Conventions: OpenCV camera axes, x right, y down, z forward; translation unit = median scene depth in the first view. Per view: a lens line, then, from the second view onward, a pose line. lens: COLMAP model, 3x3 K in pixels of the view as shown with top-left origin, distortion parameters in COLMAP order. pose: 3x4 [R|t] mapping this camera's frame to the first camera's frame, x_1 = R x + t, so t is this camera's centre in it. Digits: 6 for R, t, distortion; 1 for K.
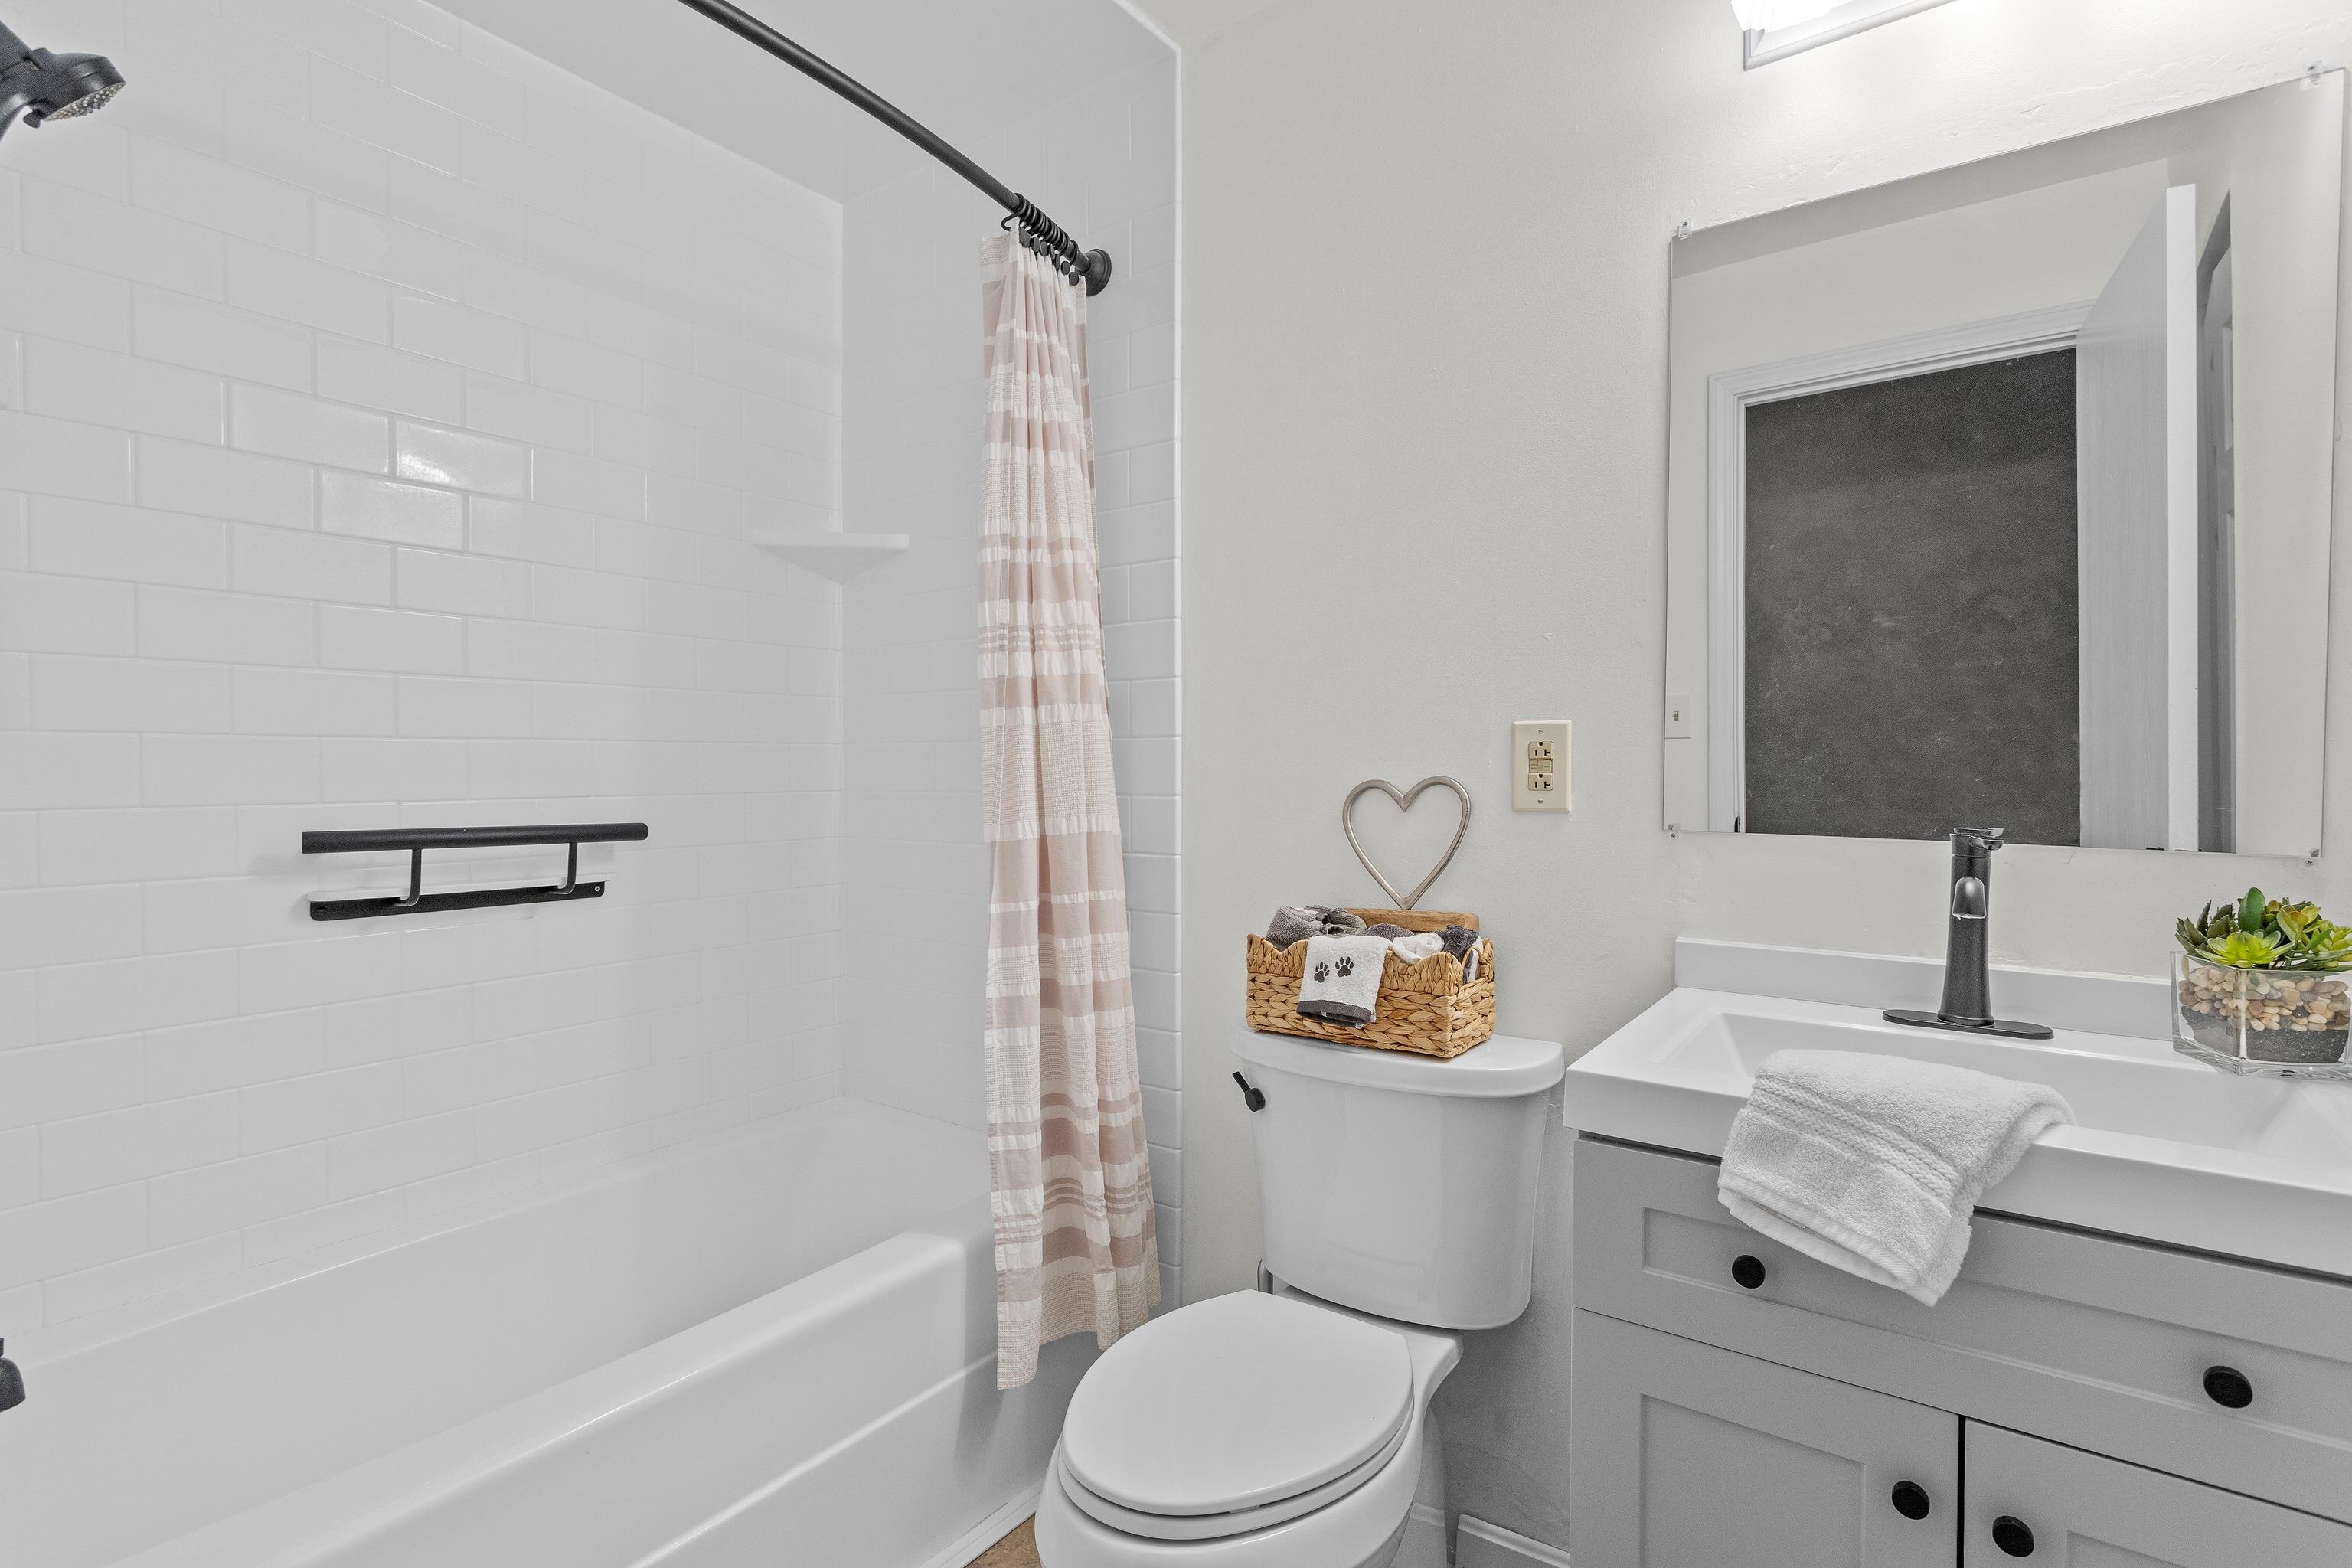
lens RADIAL K [[1112.5, 0, 1182.0], [0, 1112.5, 782.7], [0, 0, 1]] dist [-0.000628, 0.001115]
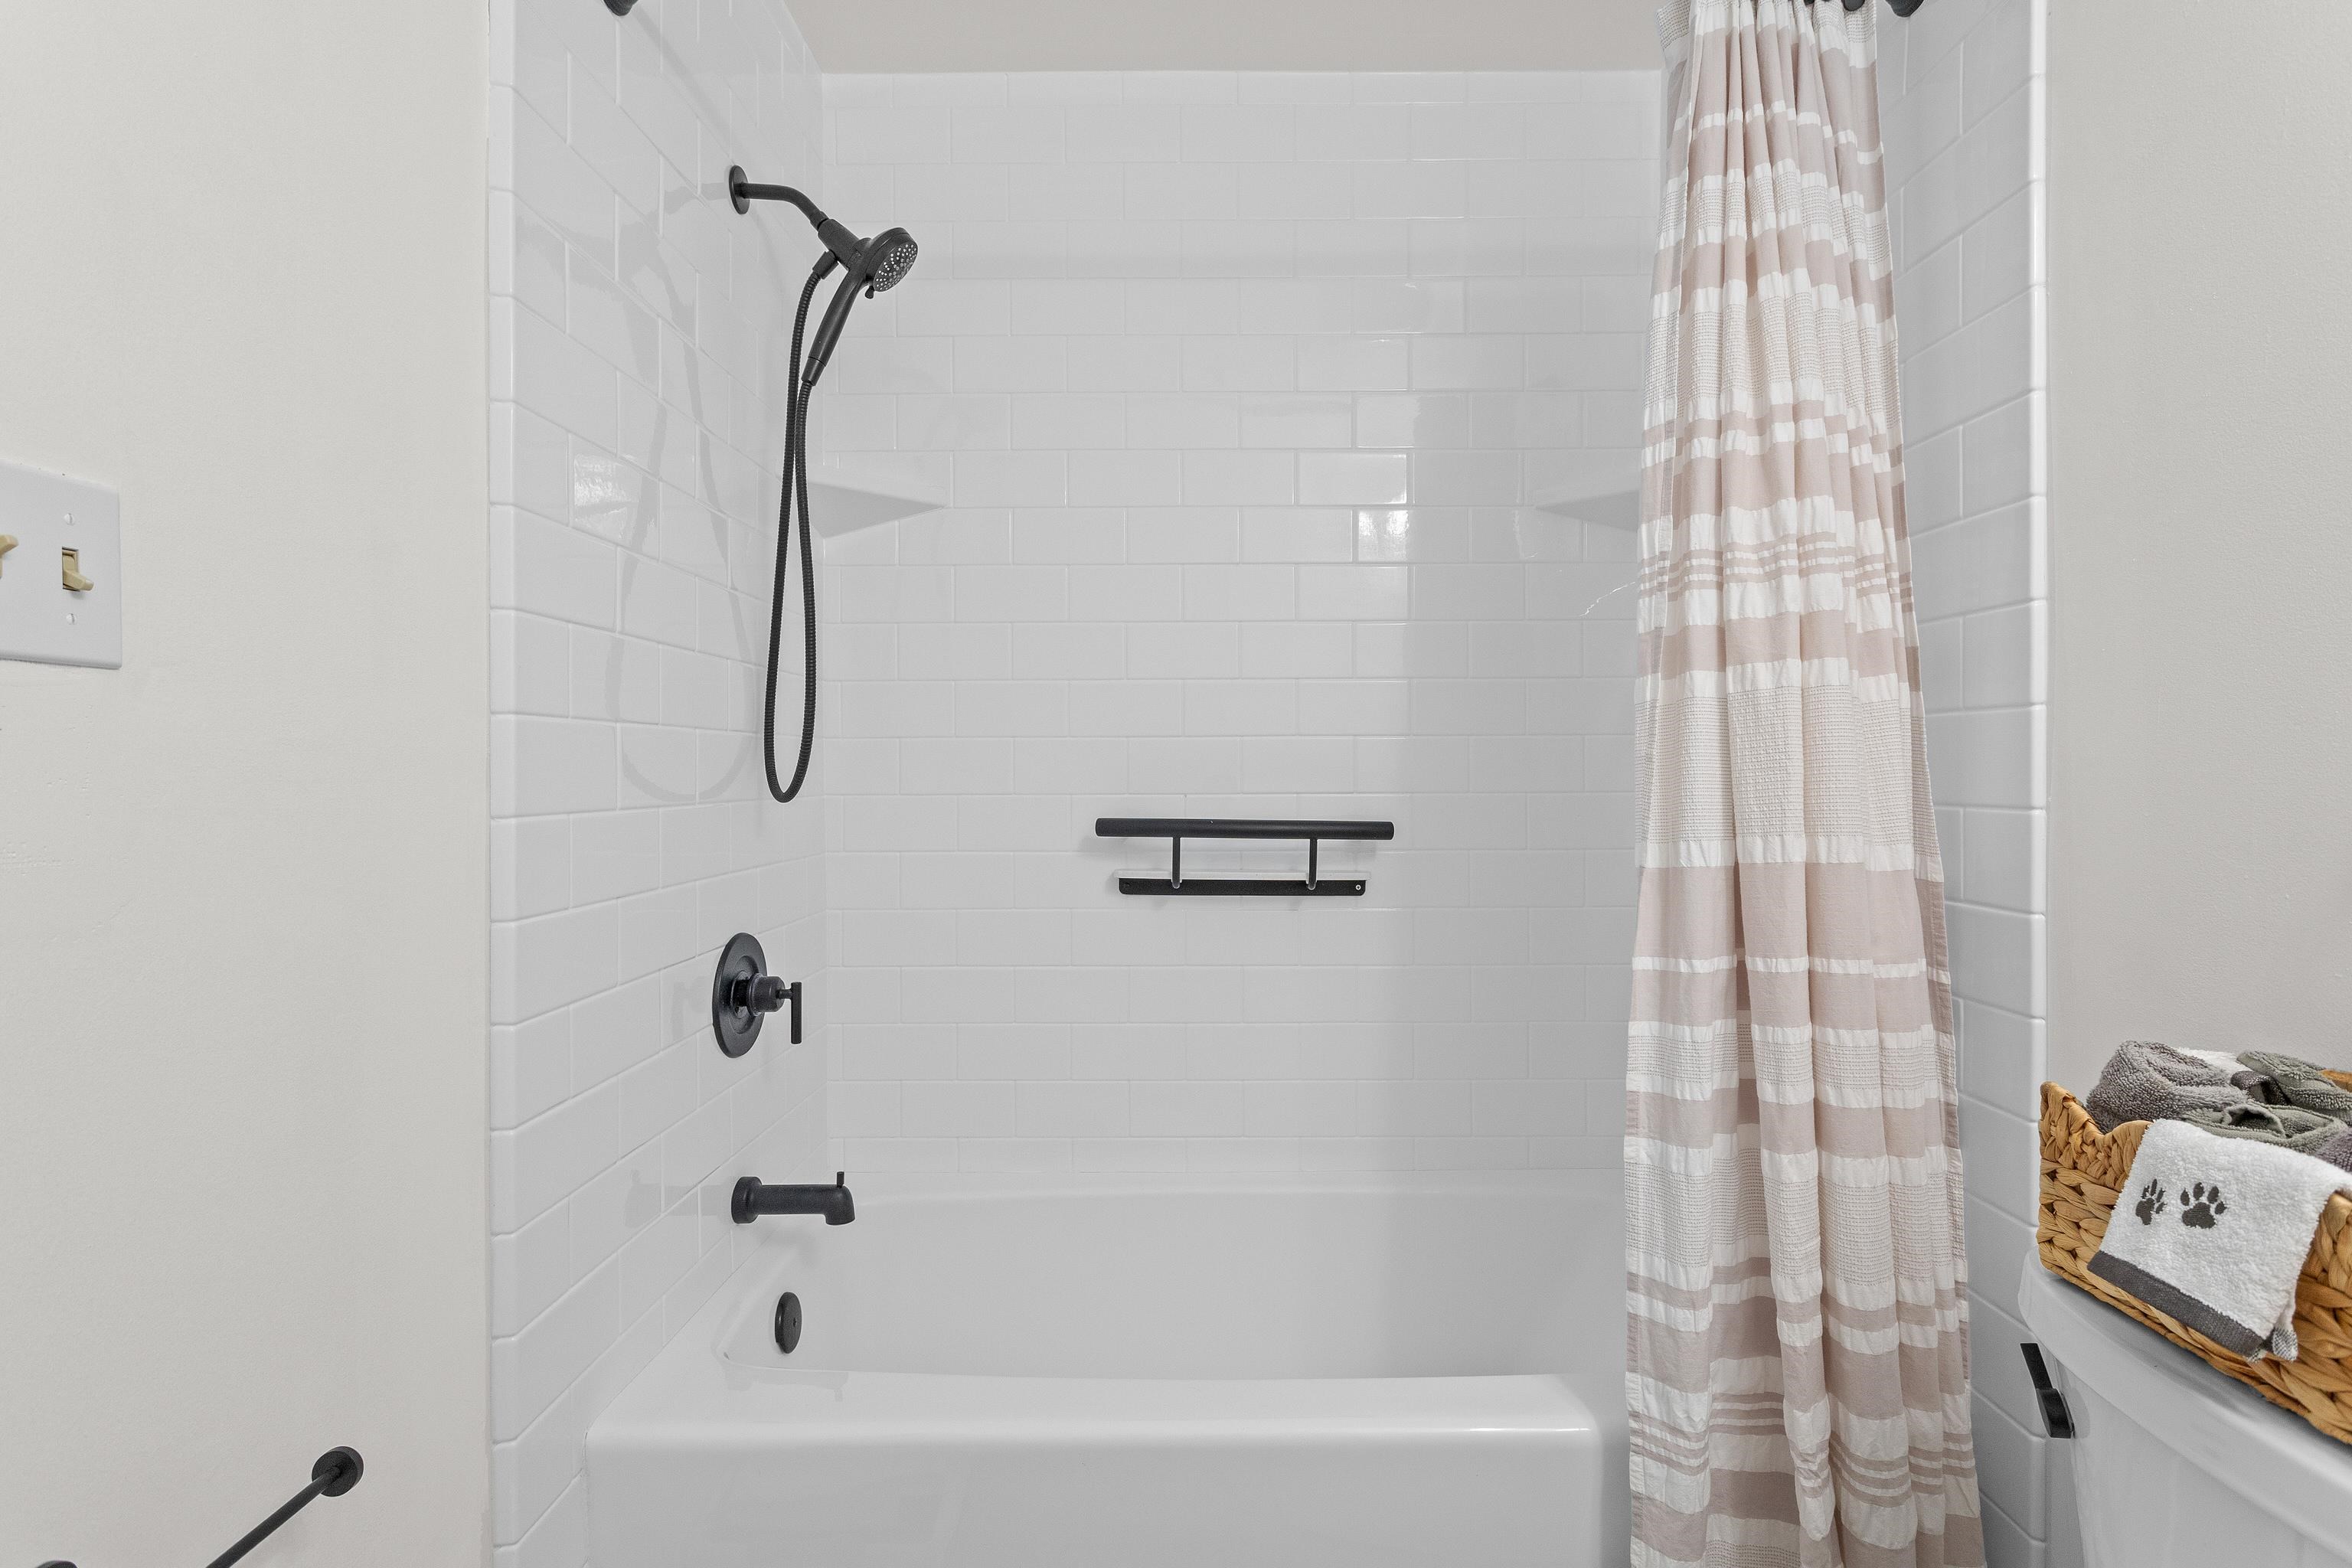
lens RADIAL K [[1130.5, 0, 1185.7], [0, 1130.5, 772.5], [0, 0, 1]] dist [0.001908, 0.000821]
pose [[0.593606, 0.002729, -0.804752, 0.223968], [-0.010285, 0.999938, -0.004195, -0.000217], [0.804690, 0.010767, 0.593597, 0.341320]]
